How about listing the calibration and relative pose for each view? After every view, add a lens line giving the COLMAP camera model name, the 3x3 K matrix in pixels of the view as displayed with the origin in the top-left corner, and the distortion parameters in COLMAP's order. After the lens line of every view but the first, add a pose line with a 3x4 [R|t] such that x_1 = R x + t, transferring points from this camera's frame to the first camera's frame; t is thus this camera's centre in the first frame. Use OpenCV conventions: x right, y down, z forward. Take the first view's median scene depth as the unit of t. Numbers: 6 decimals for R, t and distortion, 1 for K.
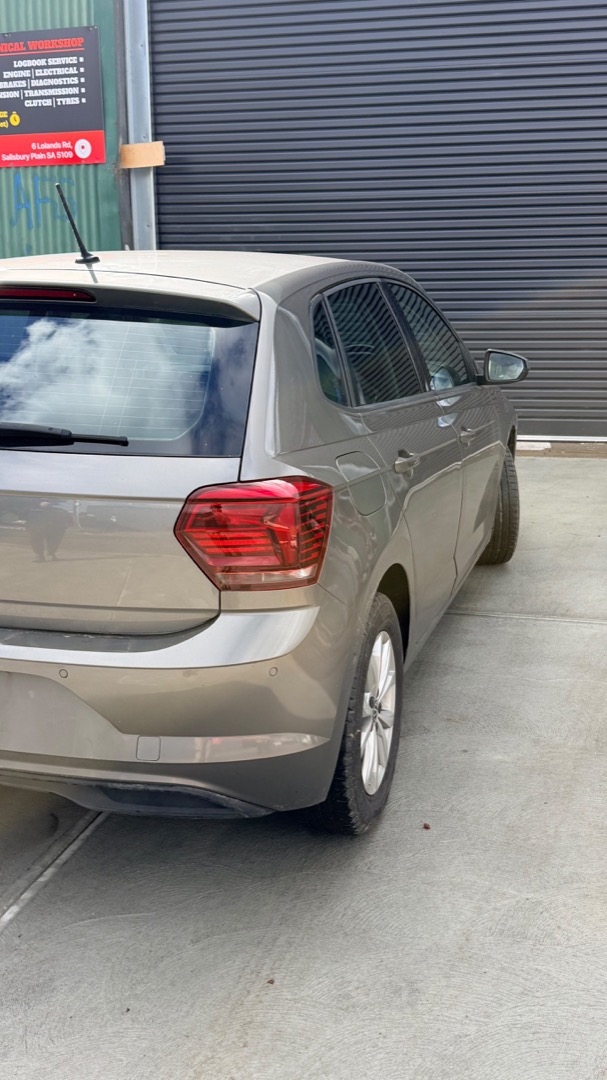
lens RADIAL K [[1062.5, 0, 281.5], [0, 1062.5, 544.2], [0, 0, 1]] dist [0.158943, -0.392284]
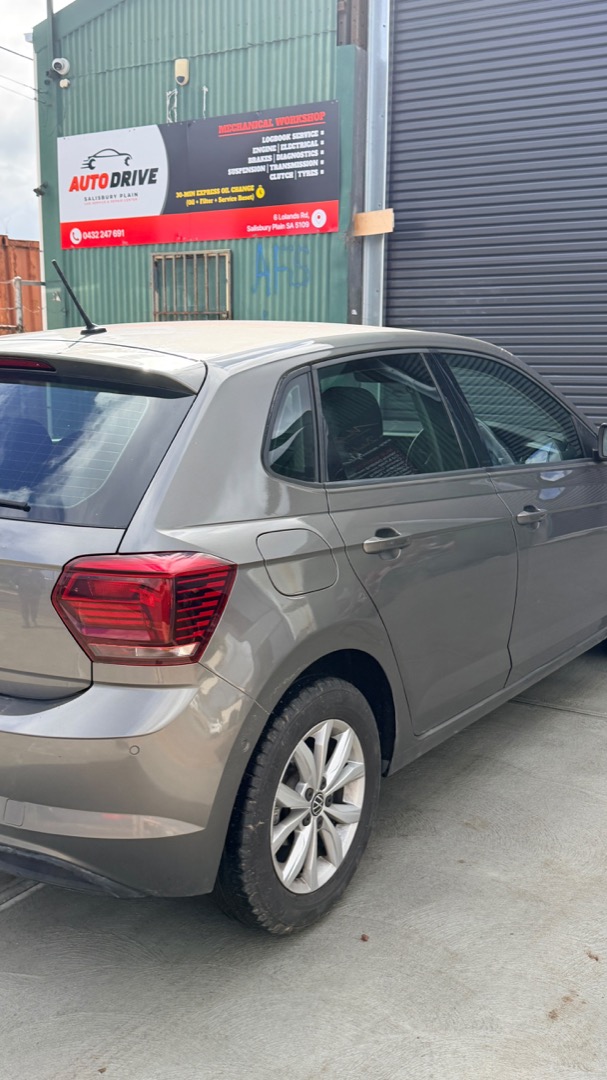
lens RADIAL K [[1062.5, 0, 281.5], [0, 1062.5, 544.2], [0, 0, 1]] dist [0.158943, -0.392284]
pose [[0.953559, 0.062287, -0.294695, 0.105998], [-0.077720, 0.996134, -0.040939, -0.010192], [0.291005, 0.061941, 0.954714, 0.024725]]
